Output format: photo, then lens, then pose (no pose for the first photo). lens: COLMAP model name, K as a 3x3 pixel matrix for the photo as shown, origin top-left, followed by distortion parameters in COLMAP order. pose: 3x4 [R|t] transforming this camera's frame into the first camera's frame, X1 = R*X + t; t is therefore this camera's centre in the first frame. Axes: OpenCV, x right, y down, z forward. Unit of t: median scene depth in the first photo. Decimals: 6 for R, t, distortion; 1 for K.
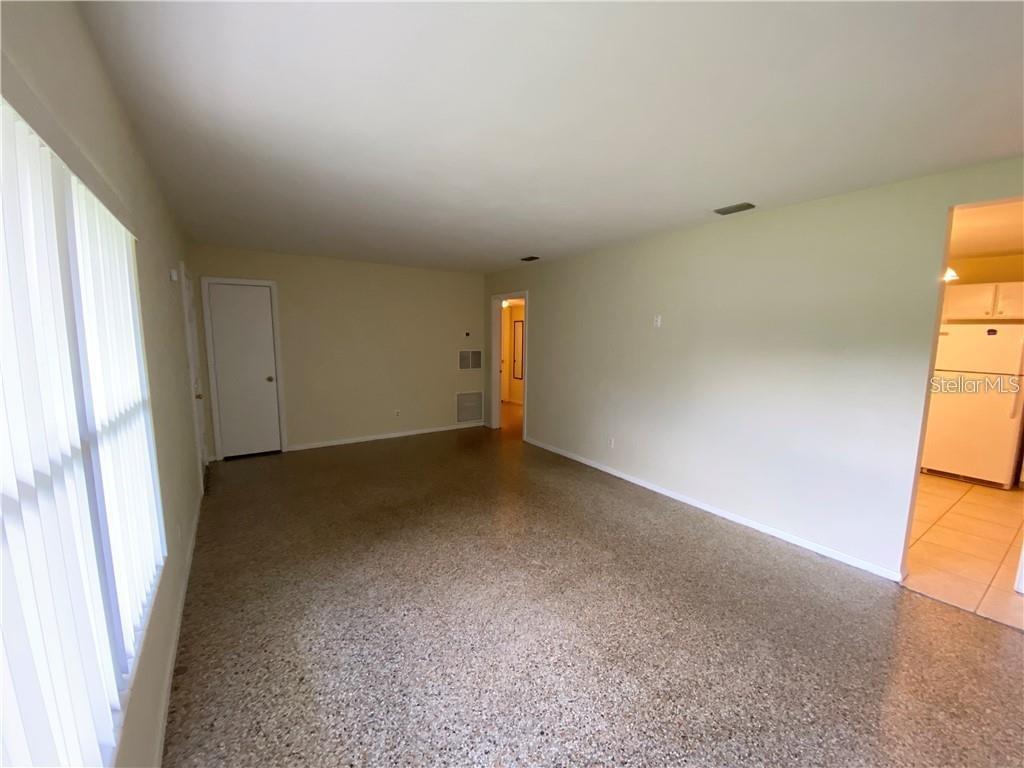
lens RADIAL K [[414.4, 0, 511.2], [0, 414.4, 387.0], [0, 0, 1]] dist [0.034285, -0.028423]
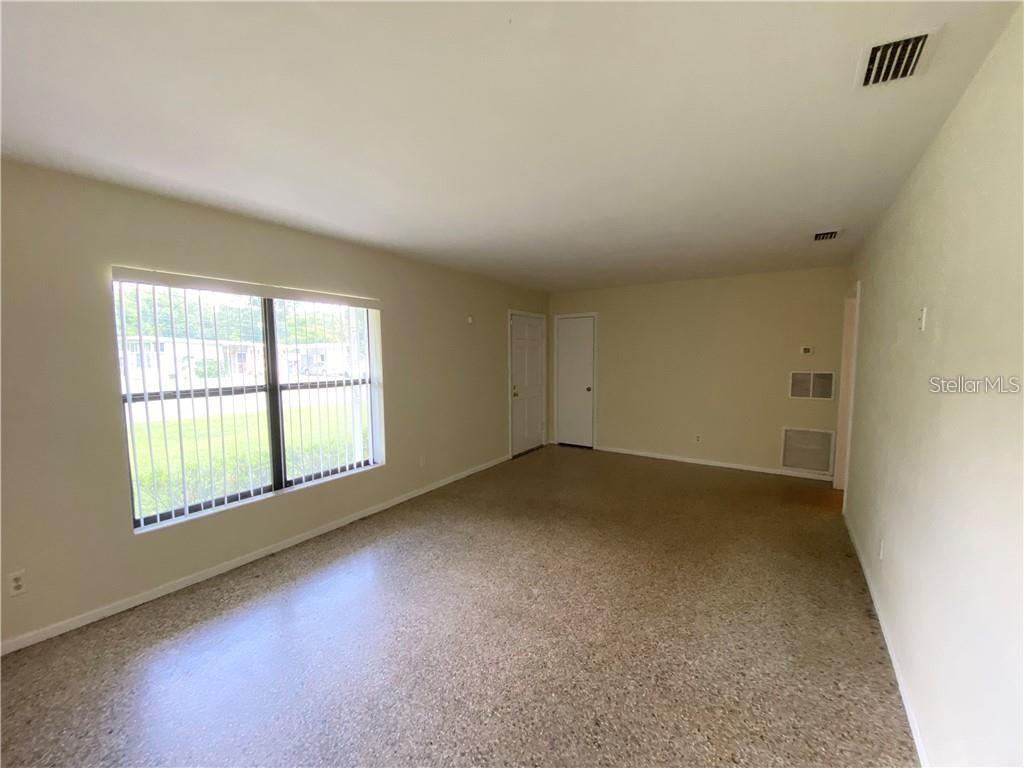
lens RADIAL K [[414.4, 0, 511.2], [0, 414.4, 387.0], [0, 0, 1]] dist [0.034285, -0.028423]
pose [[0.390575, 0.065698, -0.918224, 0.889679], [-0.108176, 0.993815, 0.025093, -0.057320], [0.914193, 0.089529, 0.395266, 0.542203]]
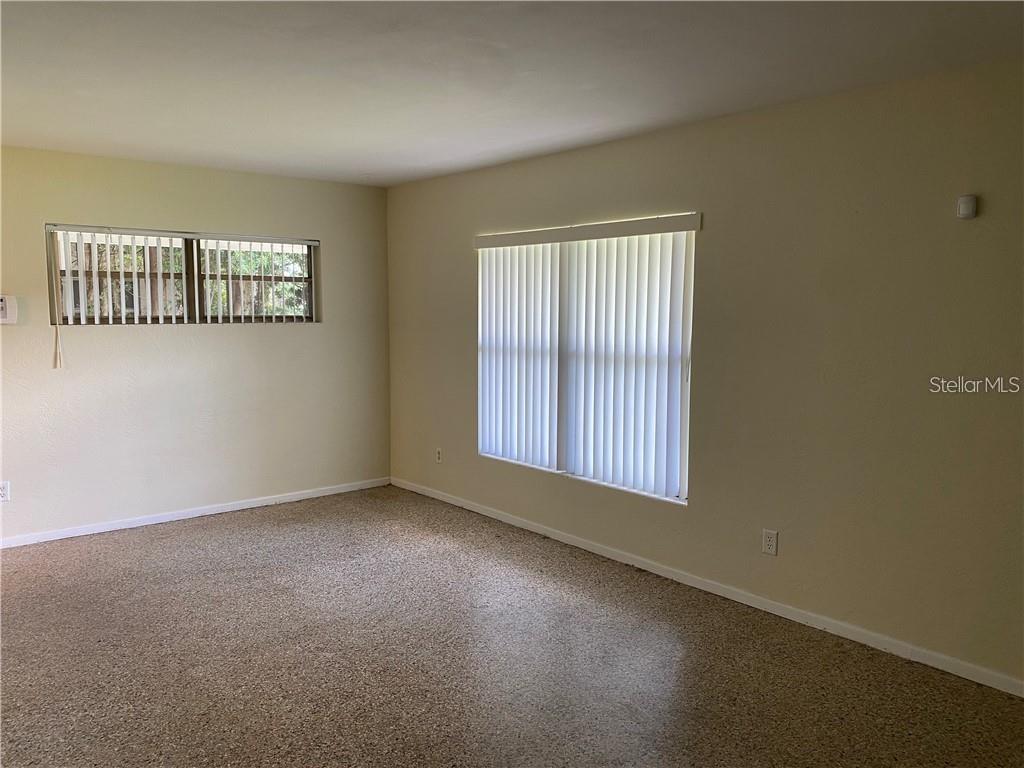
lens RADIAL K [[786.3, 0, 512.0], [0, 786.3, 384.0], [0, 0, 1]] dist [0.009546, -0.003250]
pose [[-0.993252, -0.003044, -0.115938, -0.084051], [-0.029058, 0.974304, 0.223356, -0.274499], [0.112279, 0.225217, -0.967817, 2.156301]]
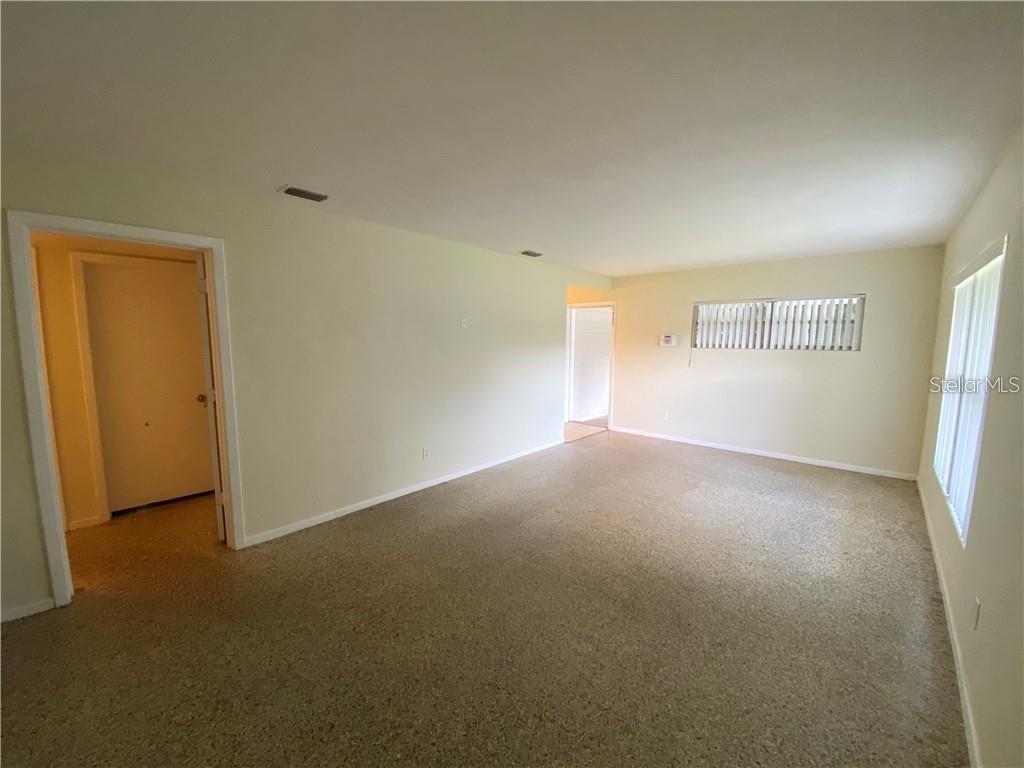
lens RADIAL K [[414.4, 0, 511.2], [0, 414.4, 387.0], [0, 0, 1]] dist [0.034285, -0.028423]
pose [[-0.257546, -0.125808, 0.958041, -1.089659], [0.112690, 0.980811, 0.159092, -0.219271], [-0.959672, 0.148935, -0.238427, 1.685604]]
